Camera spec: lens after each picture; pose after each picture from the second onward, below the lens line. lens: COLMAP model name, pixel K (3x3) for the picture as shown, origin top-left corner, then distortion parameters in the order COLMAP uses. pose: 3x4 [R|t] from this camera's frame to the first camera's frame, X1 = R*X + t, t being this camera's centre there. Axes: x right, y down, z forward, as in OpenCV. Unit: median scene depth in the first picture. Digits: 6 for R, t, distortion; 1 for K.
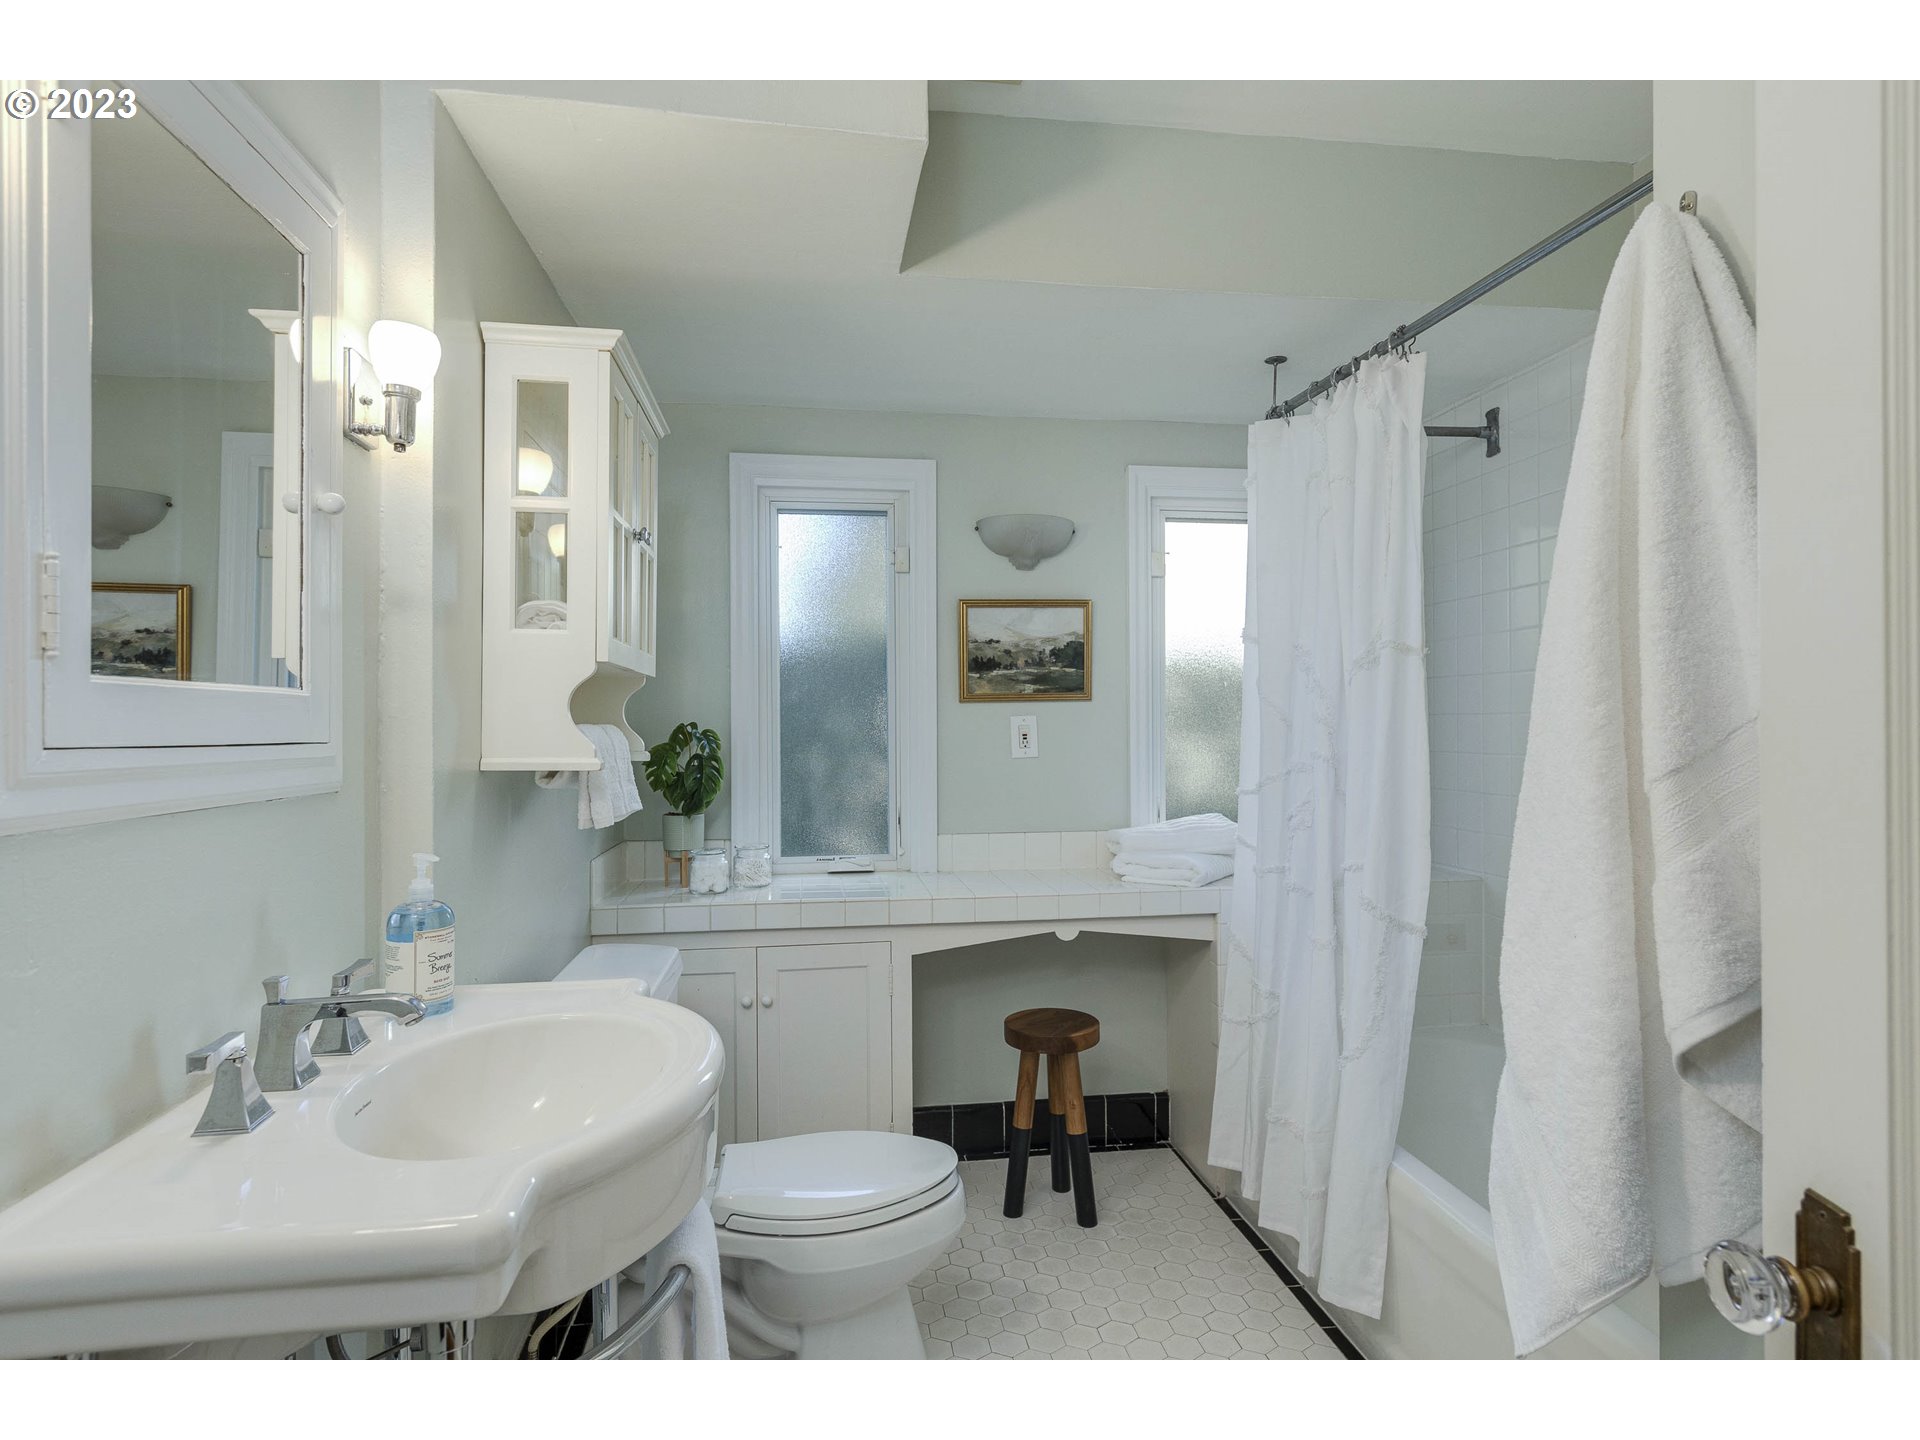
lens RADIAL K [[991.6, 0, 968.3], [0, 991.6, 718.4], [0, 0, 1]] dist [0.005023, 0.000125]
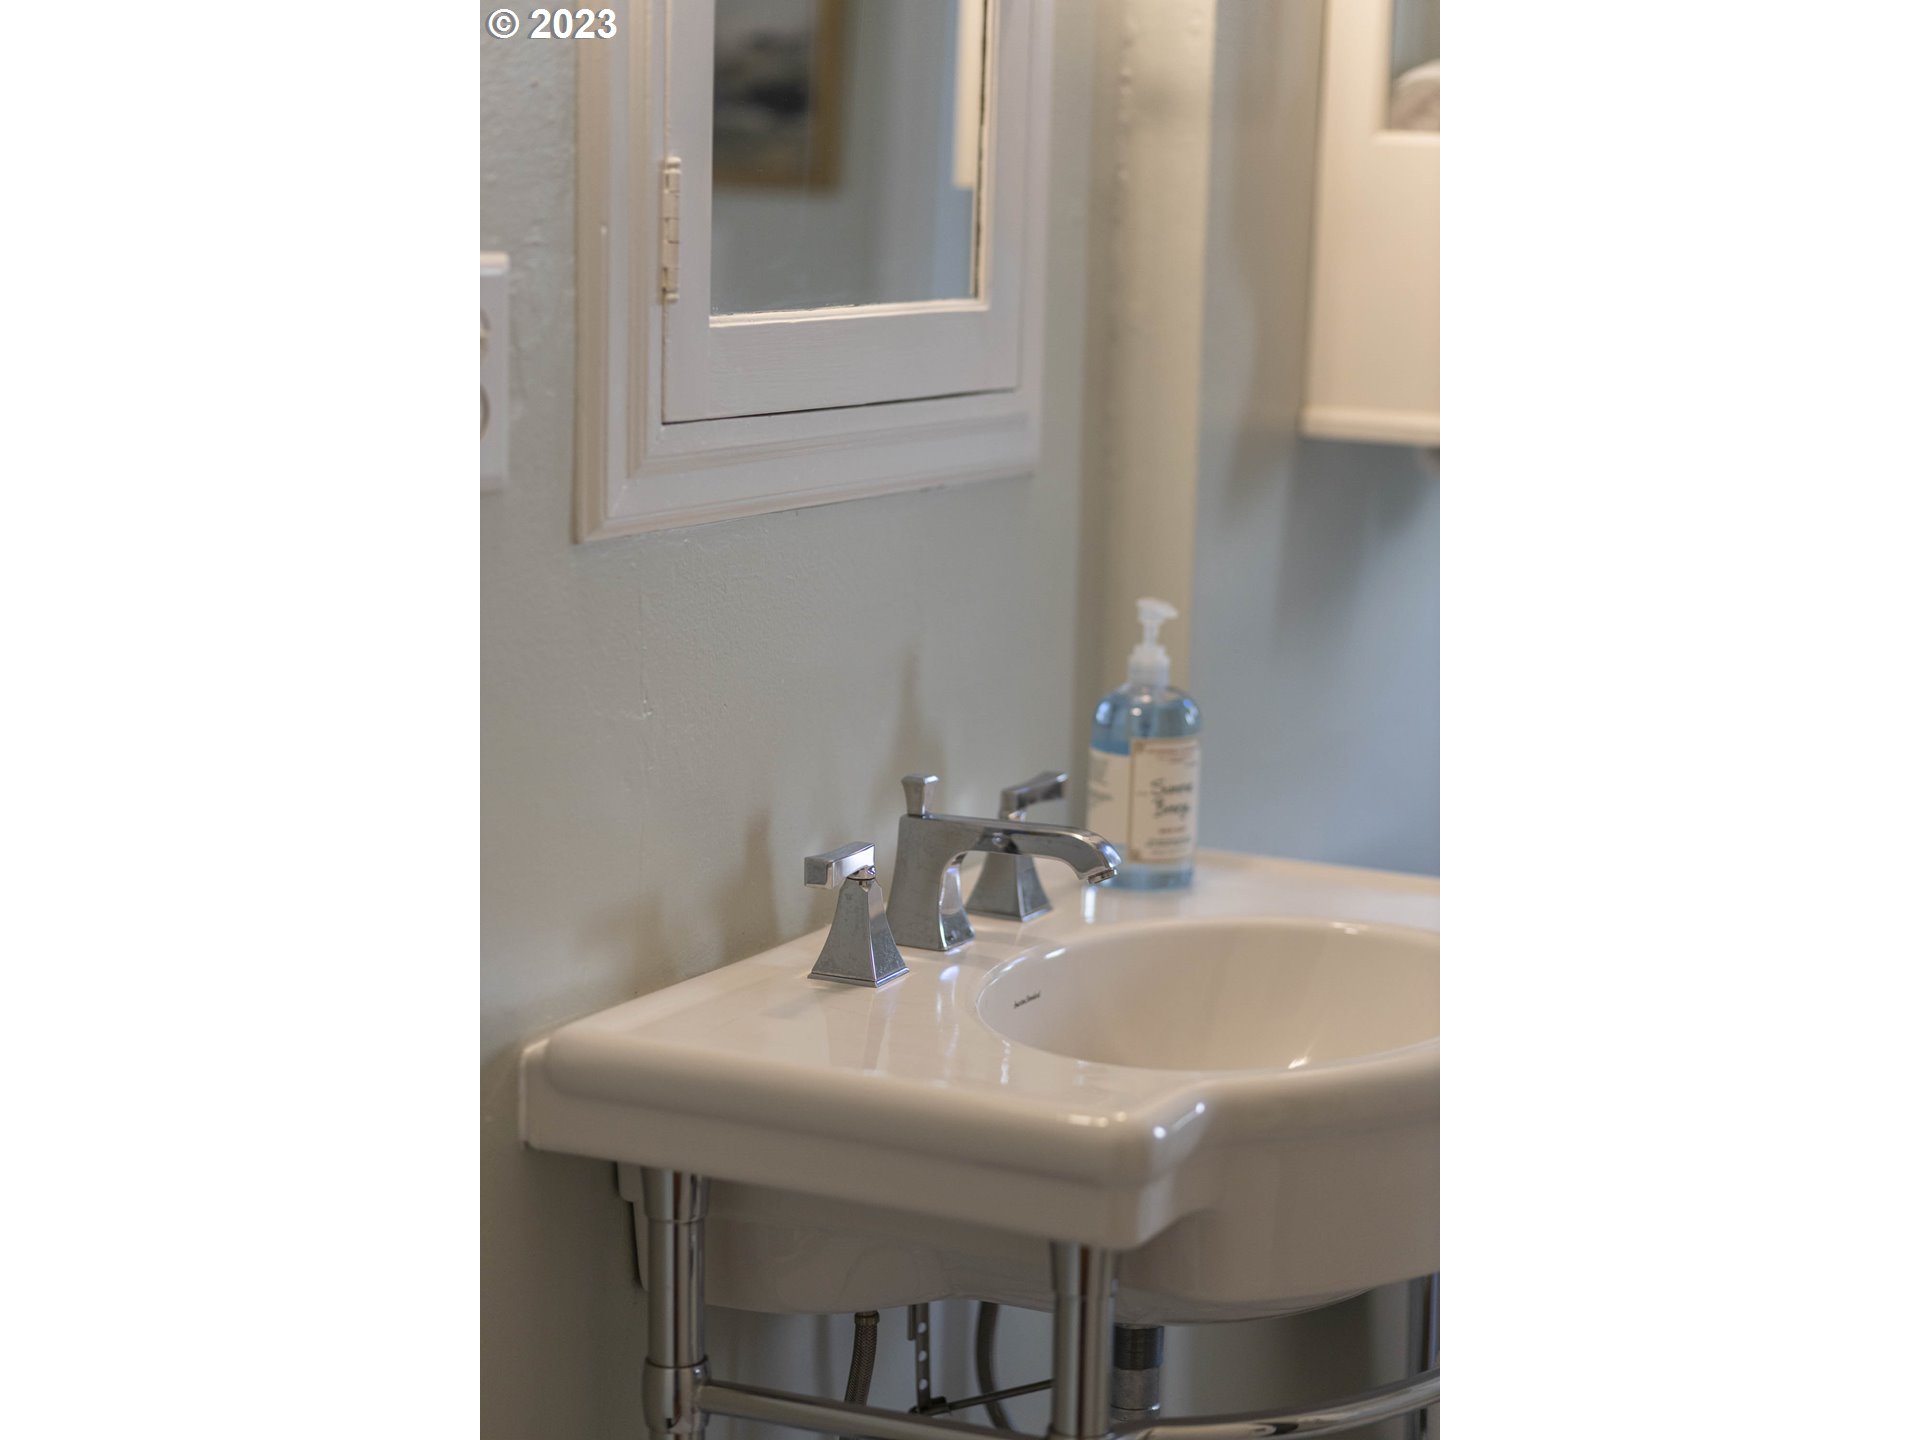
lens RADIAL K [[991.6, 0, 968.3], [0, 991.6, 718.4], [0, 0, 1]] dist [0.005023, 0.000125]
pose [[0.873796, 0.136411, -0.466769, -0.378904], [-0.053294, 0.980931, 0.186904, 0.104085], [0.483364, -0.138440, 0.864403, 0.472846]]
